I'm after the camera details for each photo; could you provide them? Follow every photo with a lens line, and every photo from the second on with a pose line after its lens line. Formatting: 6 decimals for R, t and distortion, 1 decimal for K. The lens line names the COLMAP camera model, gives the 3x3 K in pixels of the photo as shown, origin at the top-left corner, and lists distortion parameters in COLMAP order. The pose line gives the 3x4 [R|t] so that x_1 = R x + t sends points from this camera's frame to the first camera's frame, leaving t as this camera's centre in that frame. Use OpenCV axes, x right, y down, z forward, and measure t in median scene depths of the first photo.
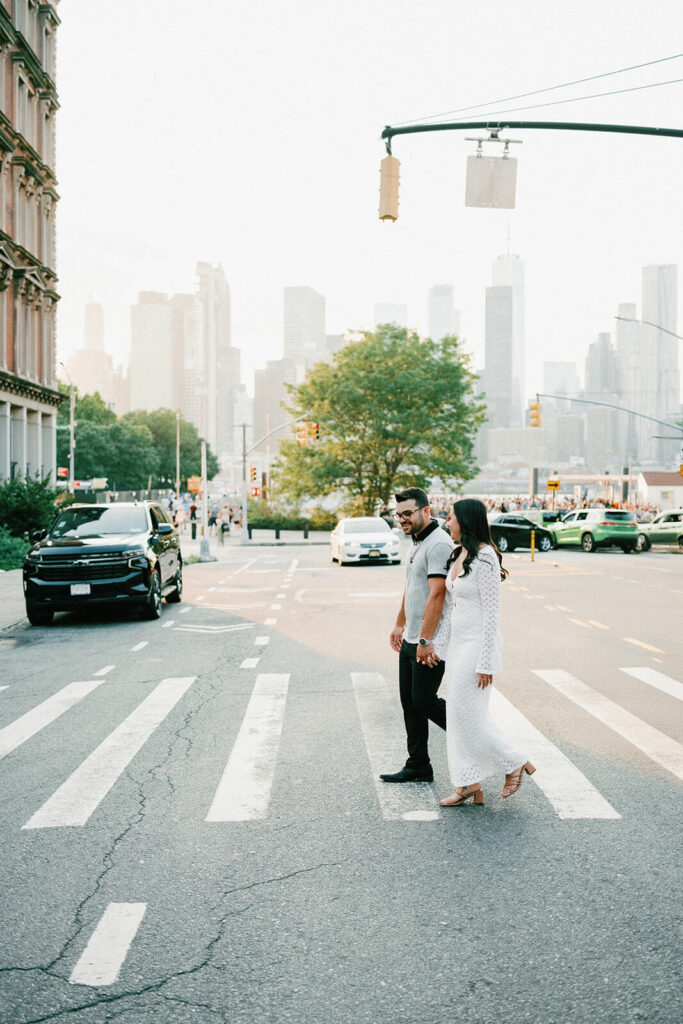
lens RADIAL K [[1043.5, 0, 333.1], [0, 1043.5, 513.1], [0, 0, 1]] dist [0.022408, 0.000000]
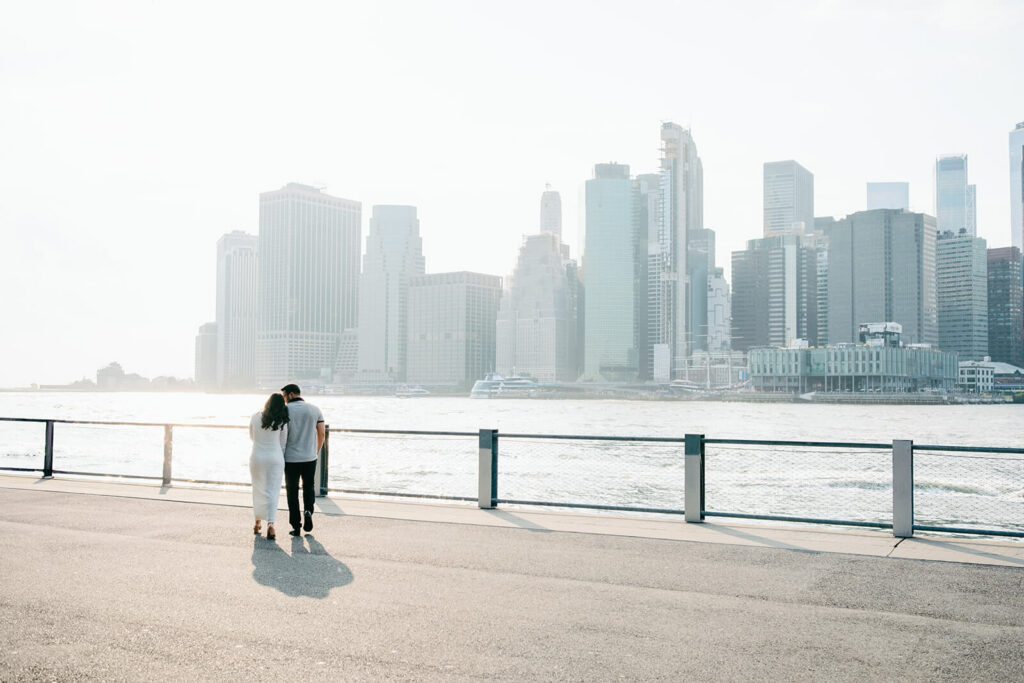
lens RADIAL K [[1043.5, 0, 517.3], [0, 1043.5, 340.3], [0, 0, 1]] dist [0.022408, 0.000000]
pose [[0.963423, -0.009808, -0.267805, -0.019244], [-0.010354, 0.997221, -0.073771, -0.004181], [0.267785, 0.073845, 0.960645, 0.168182]]
